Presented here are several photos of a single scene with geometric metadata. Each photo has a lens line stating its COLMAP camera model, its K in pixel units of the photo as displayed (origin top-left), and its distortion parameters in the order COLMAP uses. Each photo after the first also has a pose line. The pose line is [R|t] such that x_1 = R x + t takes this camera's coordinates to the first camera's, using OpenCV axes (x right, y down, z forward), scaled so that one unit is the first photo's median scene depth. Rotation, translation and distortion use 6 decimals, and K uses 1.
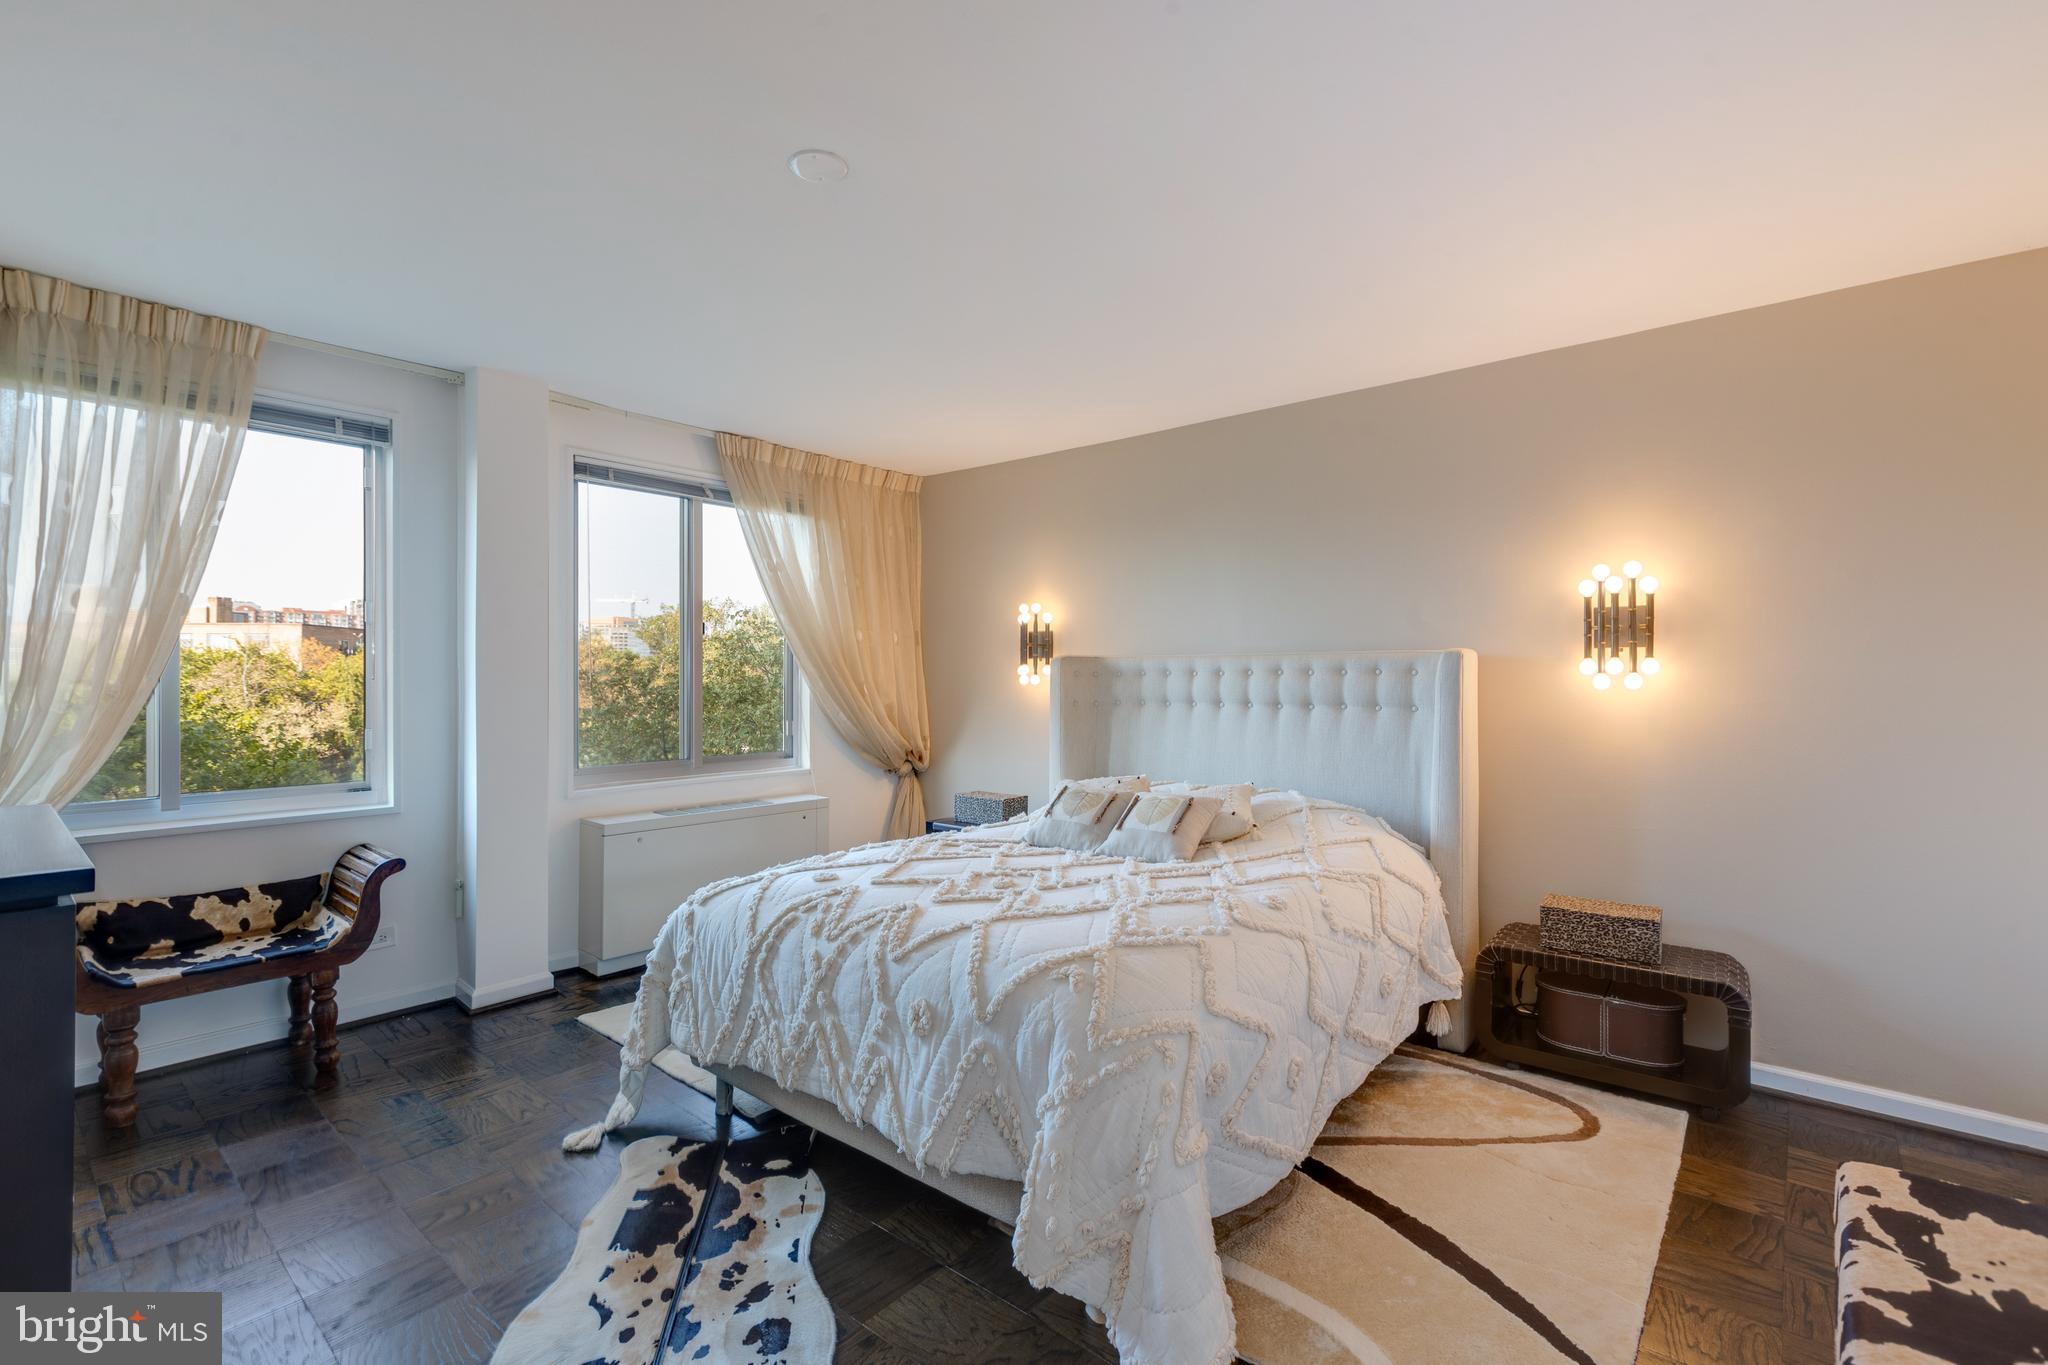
lens RADIAL K [[907.6, 0, 1026.1], [0, 907.6, 678.8], [0, 0, 1]] dist [0.003536, -0.001209]
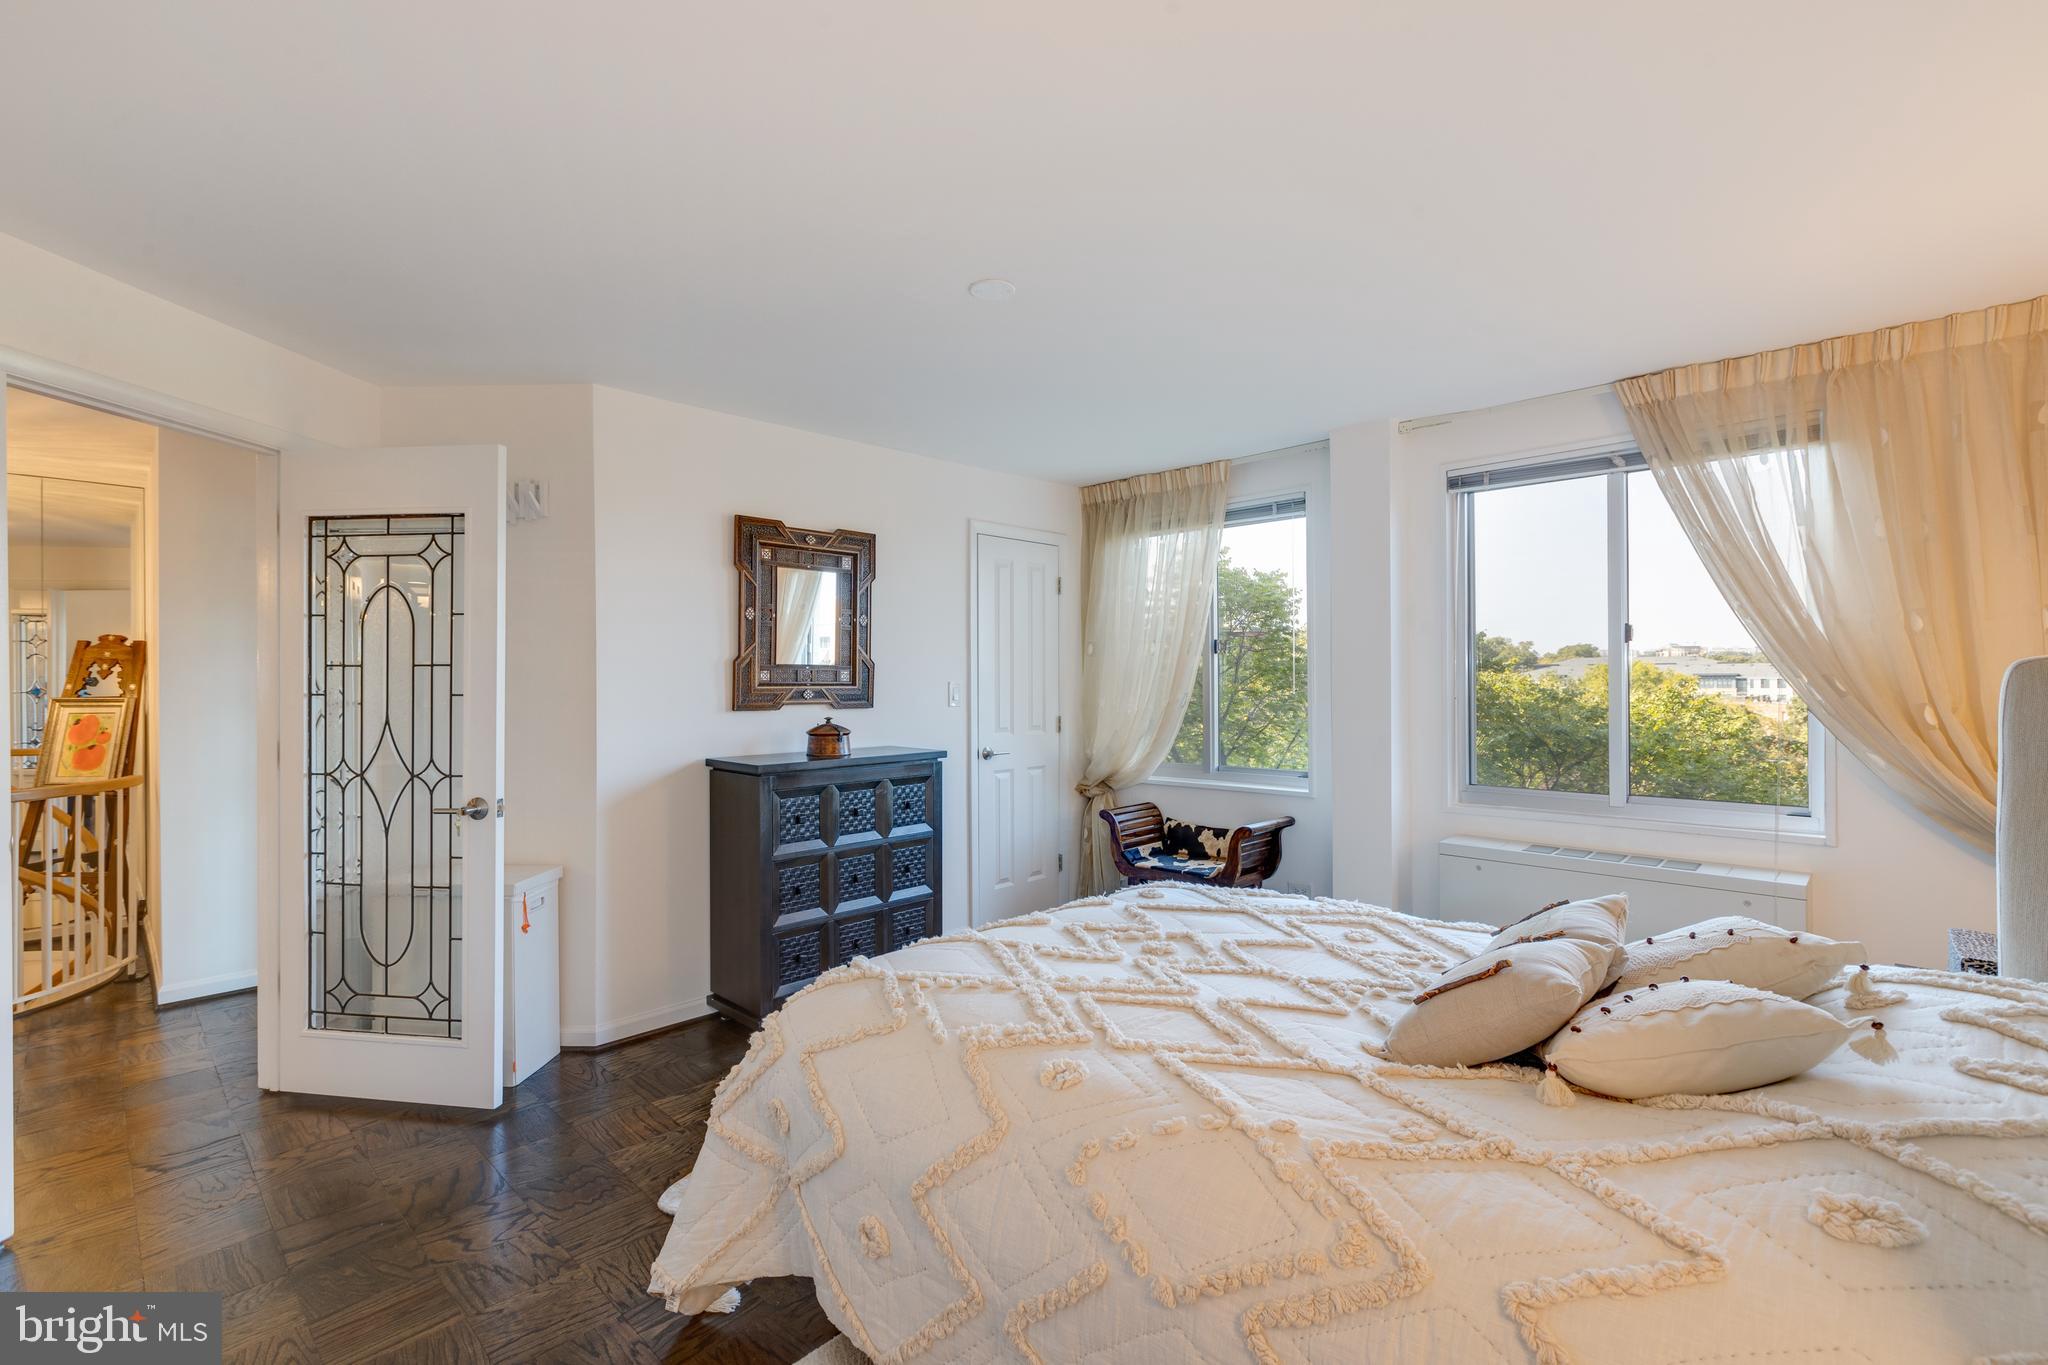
lens RADIAL K [[907.6, 0, 1026.1], [0, 907.6, 678.8], [0, 0, 1]] dist [0.003536, -0.001209]
pose [[-0.079688, -0.012399, -0.996743, 0.513705], [-0.011556, 0.999867, -0.011514, -0.000324], [0.996753, 0.010601, -0.079820, 0.594928]]
